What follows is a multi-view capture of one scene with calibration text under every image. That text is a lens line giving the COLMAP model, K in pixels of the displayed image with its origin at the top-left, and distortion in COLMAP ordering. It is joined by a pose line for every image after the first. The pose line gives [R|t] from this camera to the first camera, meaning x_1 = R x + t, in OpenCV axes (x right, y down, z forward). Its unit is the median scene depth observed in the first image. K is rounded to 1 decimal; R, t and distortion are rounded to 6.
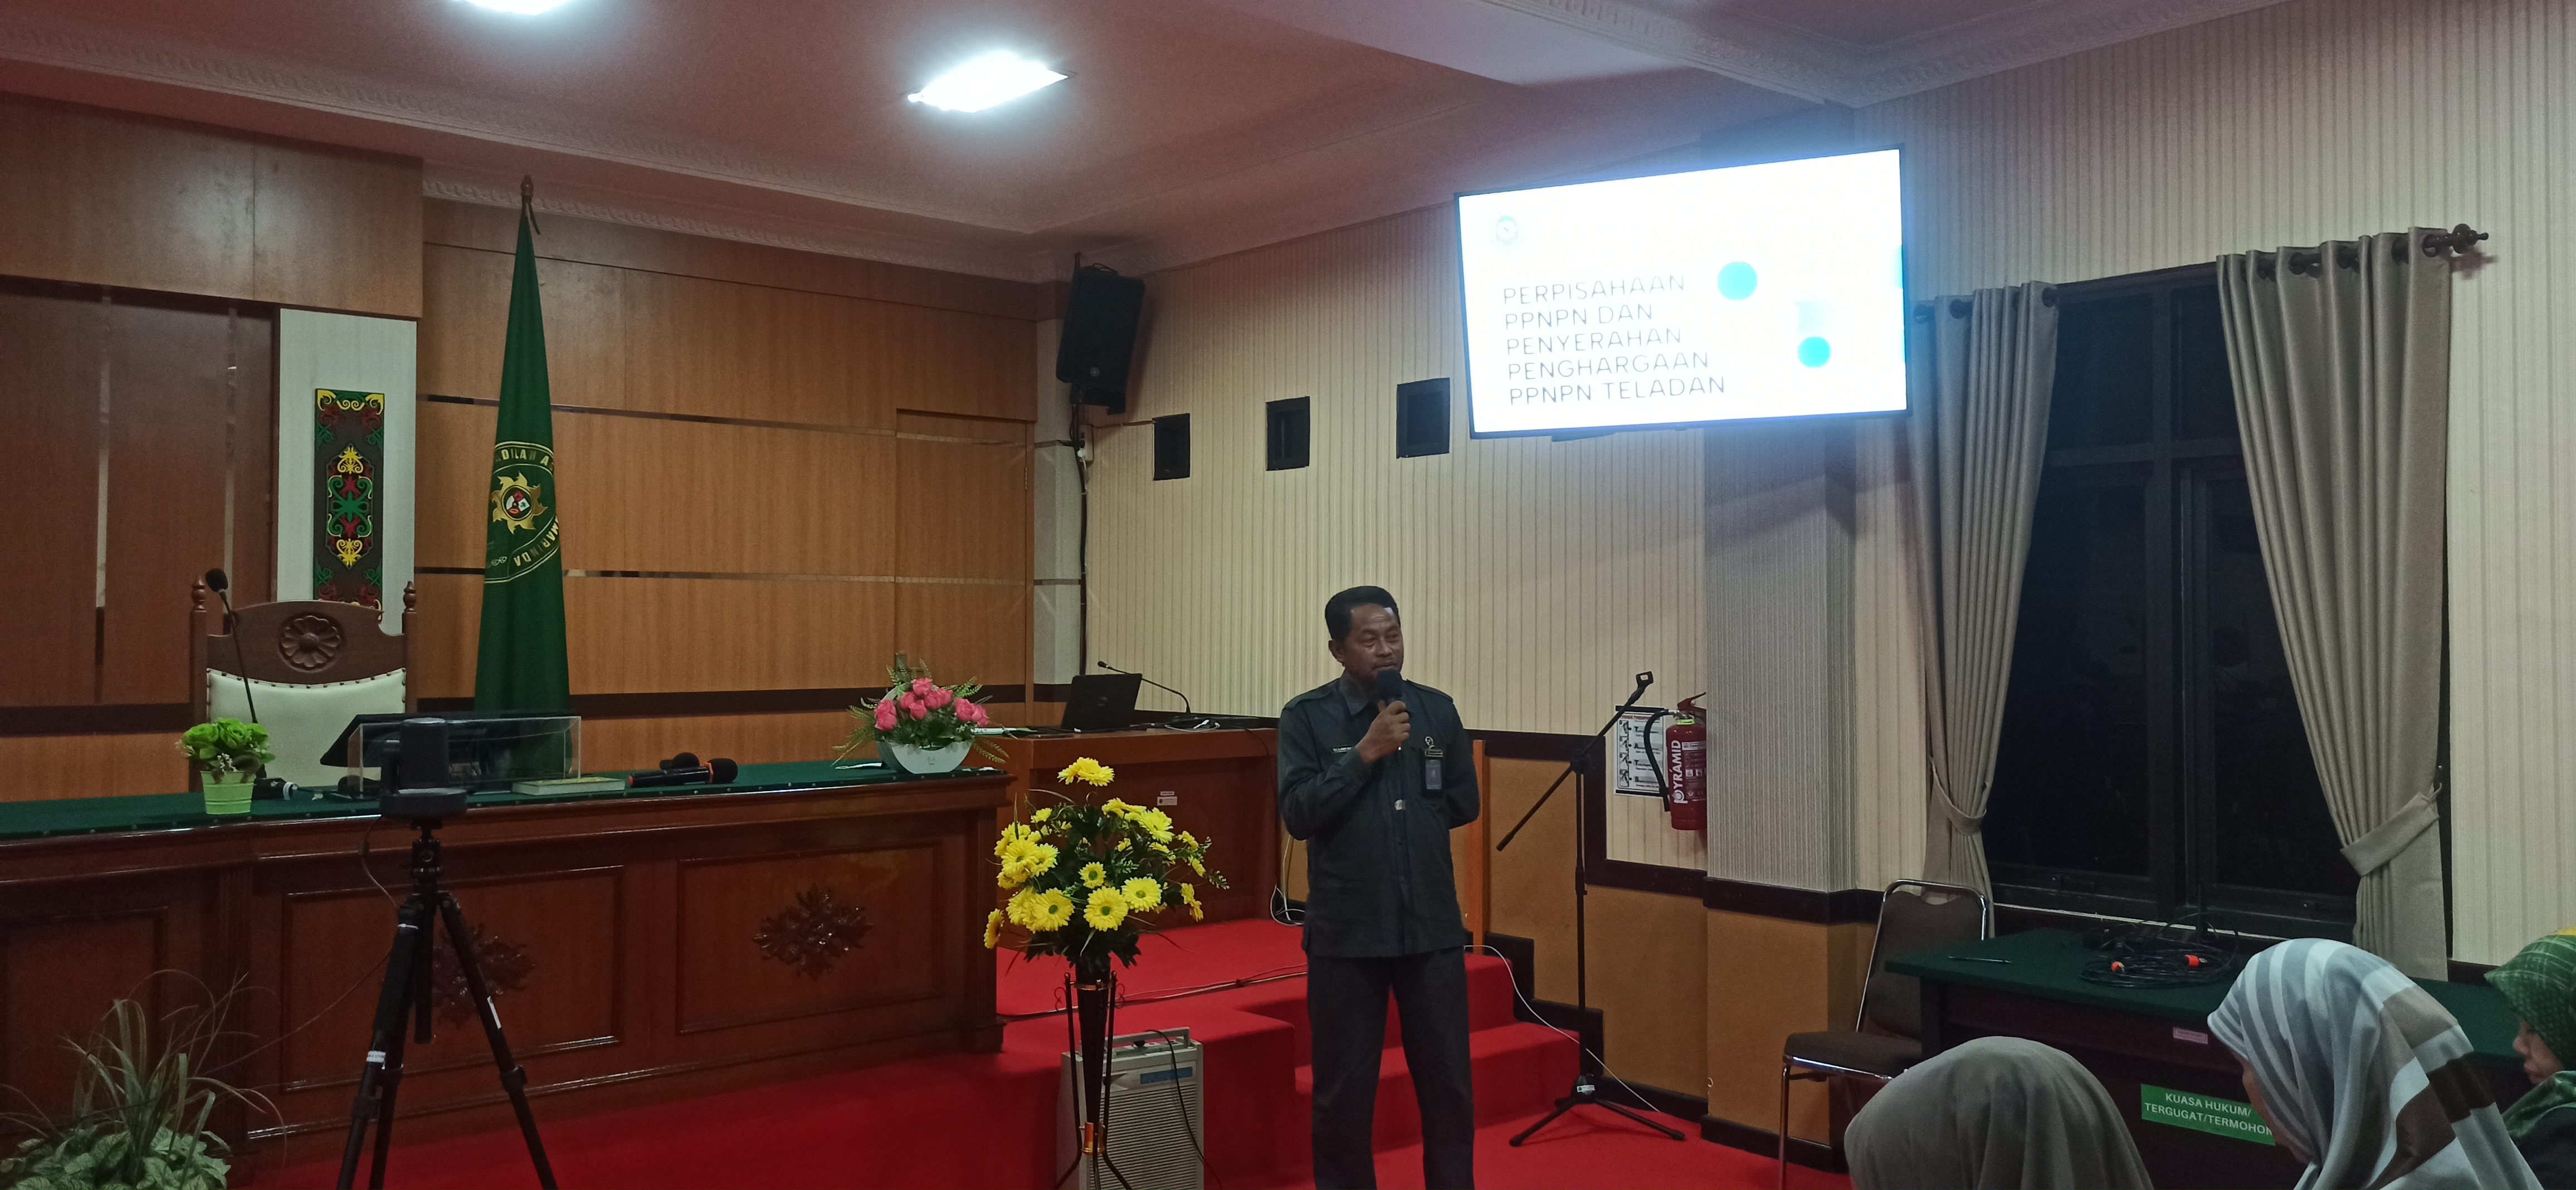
lens RADIAL K [[1877.7, 0, 1288.0], [0, 1877.7, 595.0], [0, 0, 1]] dist [0.039810, -0.001706]
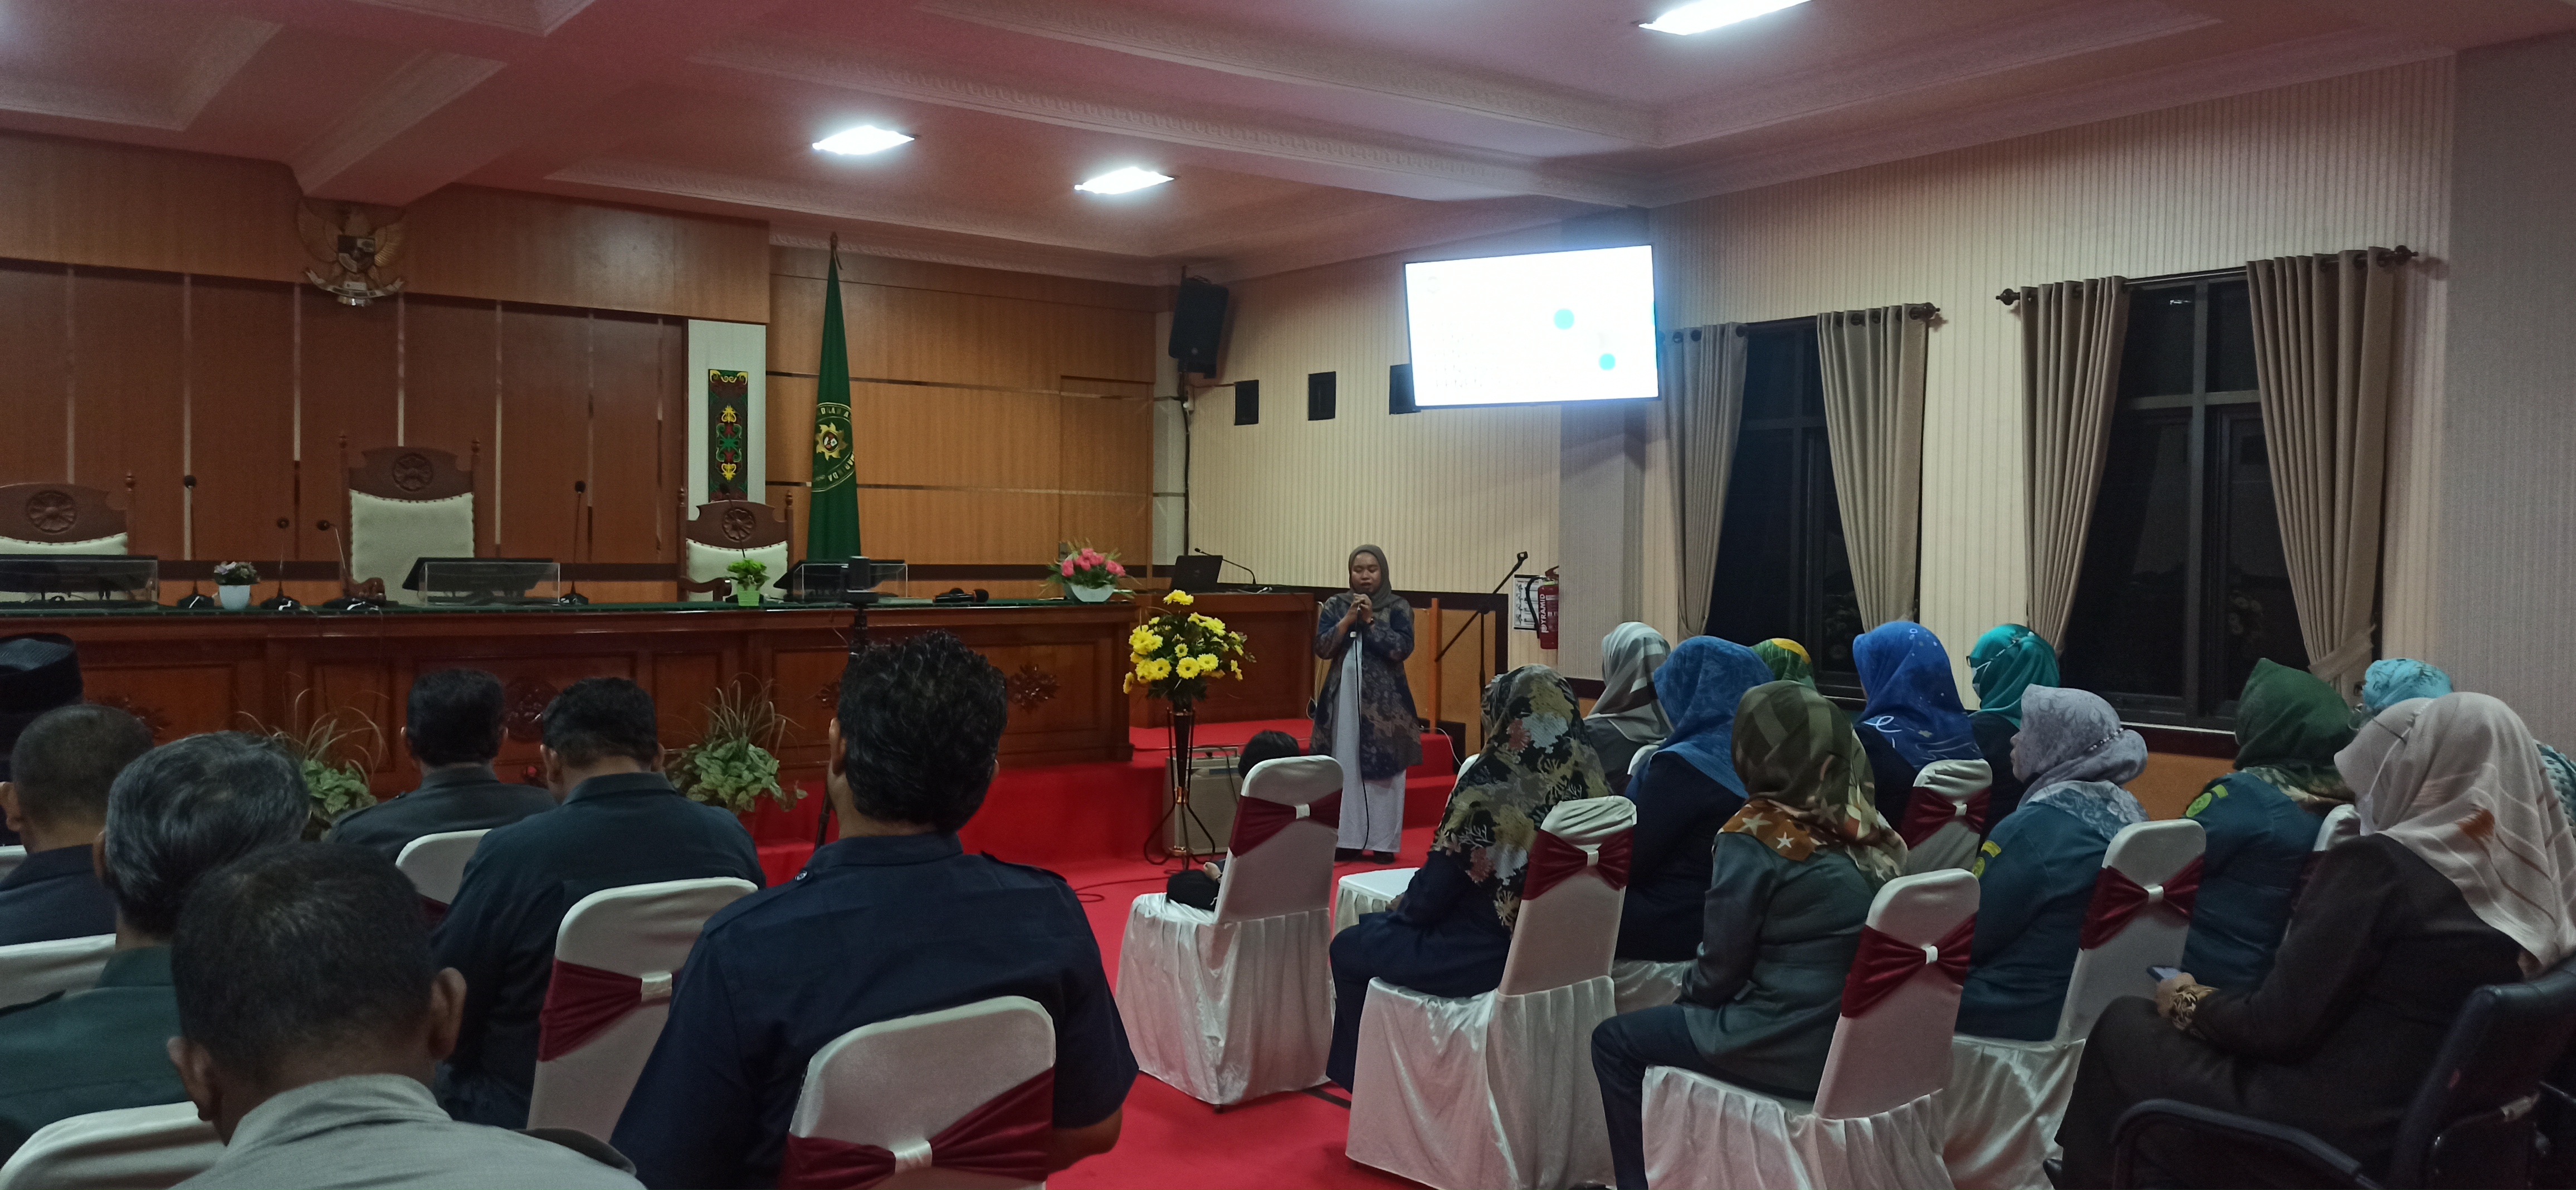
lens RADIAL K [[1893.2, 0, 1288.0], [0, 1893.2, 595.0], [0, 0, 1]] dist [0.098894, -0.001537]
pose [[0.997818, 0.011222, -0.065064, 0.094209], [-0.008349, 0.998985, 0.044261, 0.007214], [0.065494, -0.043621, 0.996899, -0.659783]]
